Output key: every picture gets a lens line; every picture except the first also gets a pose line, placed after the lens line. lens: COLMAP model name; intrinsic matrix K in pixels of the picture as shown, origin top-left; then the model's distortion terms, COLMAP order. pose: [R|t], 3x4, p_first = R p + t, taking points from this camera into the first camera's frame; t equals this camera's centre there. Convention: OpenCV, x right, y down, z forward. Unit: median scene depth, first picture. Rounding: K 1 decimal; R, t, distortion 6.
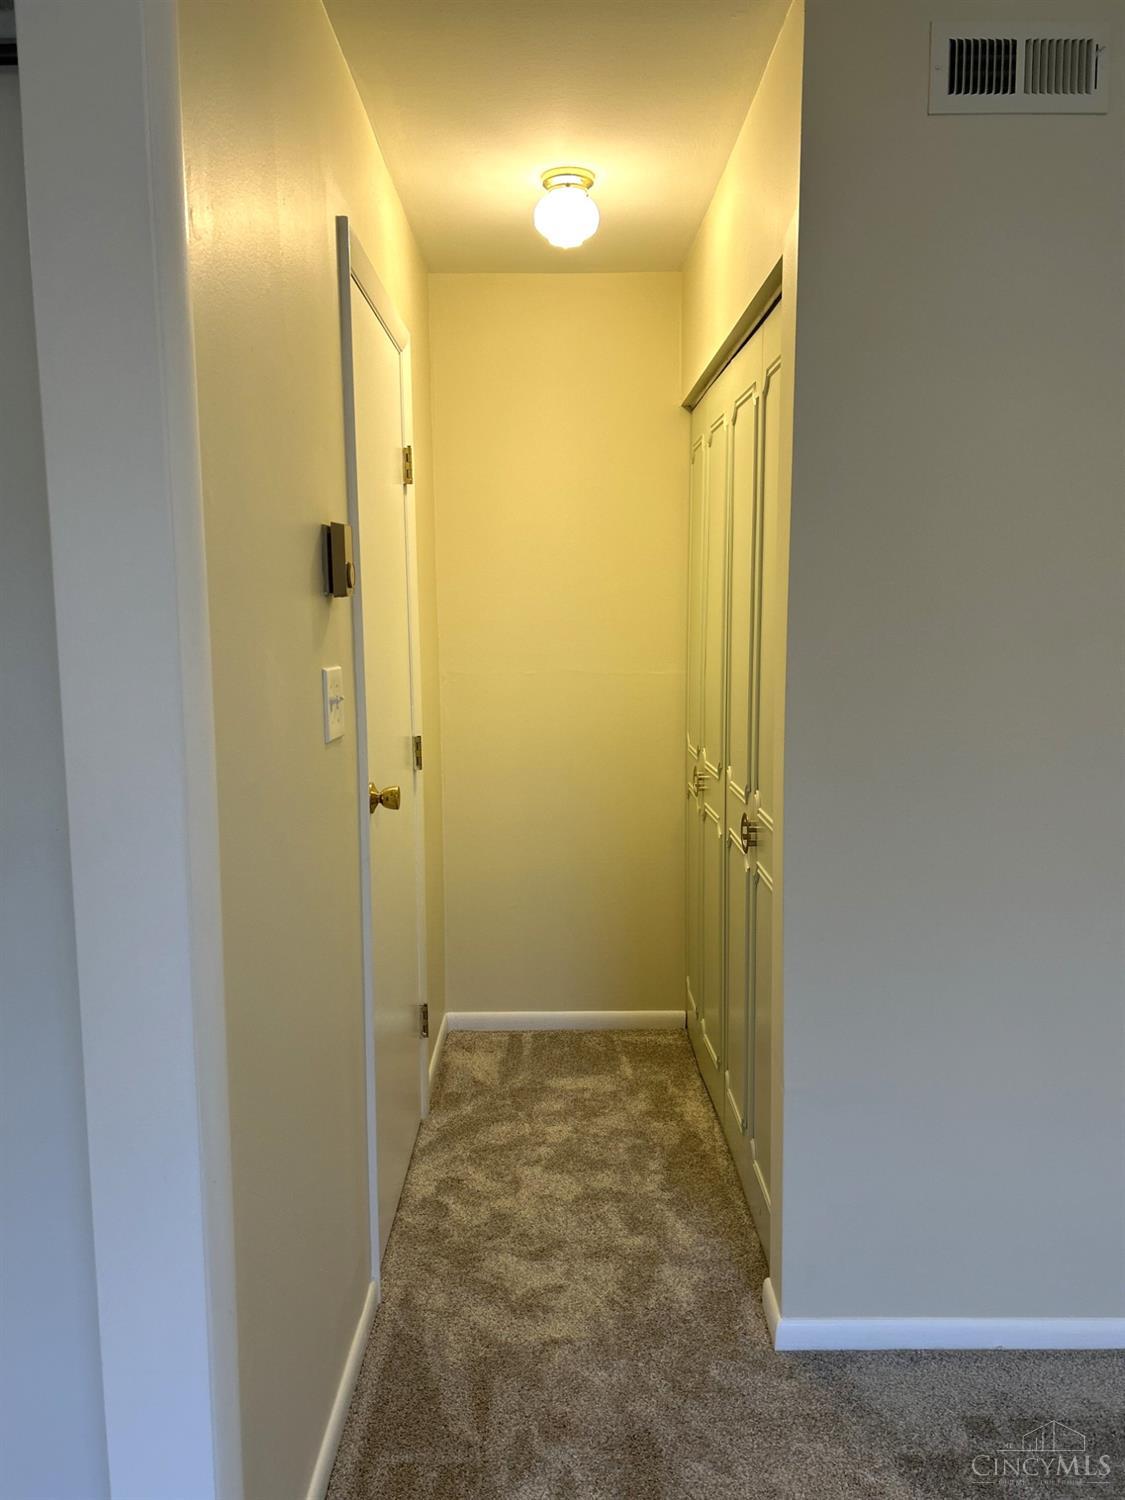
lens RADIAL K [[1122.6, 0, 564.0], [0, 1122.6, 758.6], [0, 0, 1]] dist [0.071682, -0.085467]
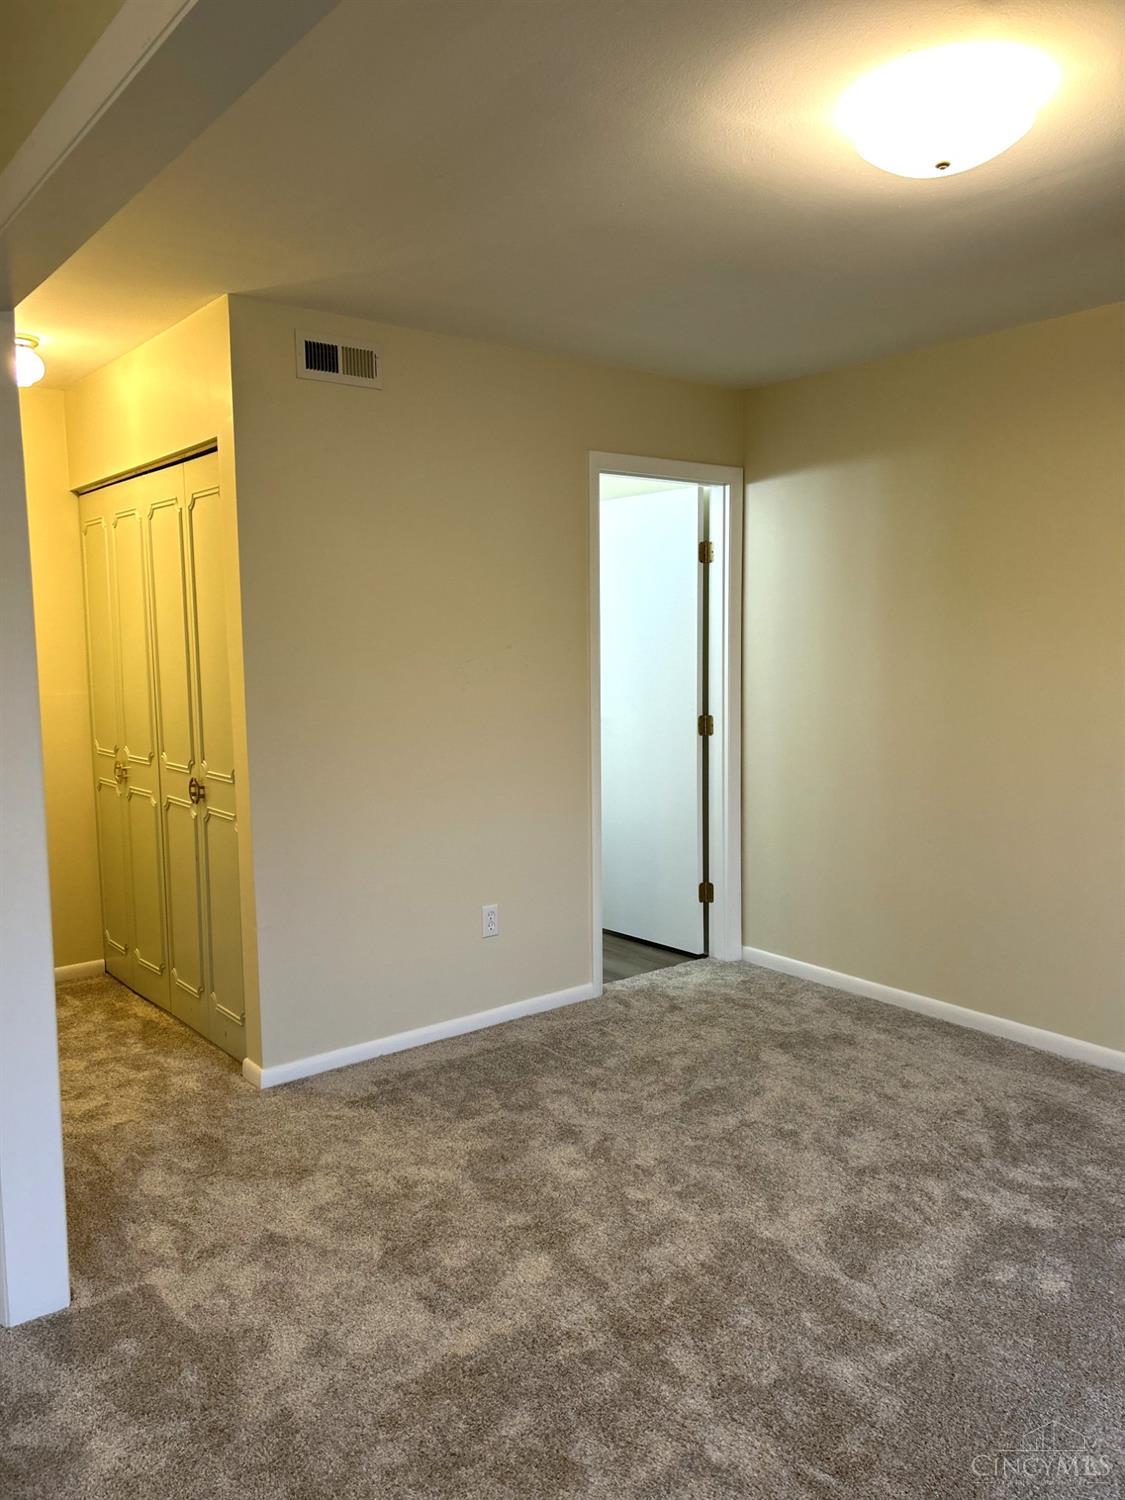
lens RADIAL K [[1122.6, 0, 564.0], [0, 1122.6, 758.6], [0, 0, 1]] dist [0.071682, -0.085467]
pose [[0.785195, -0.068533, 0.615445, -0.386171], [0.088239, 0.996098, -0.001656, 0.069811], [-0.612930, 0.055606, 0.788178, -0.512947]]
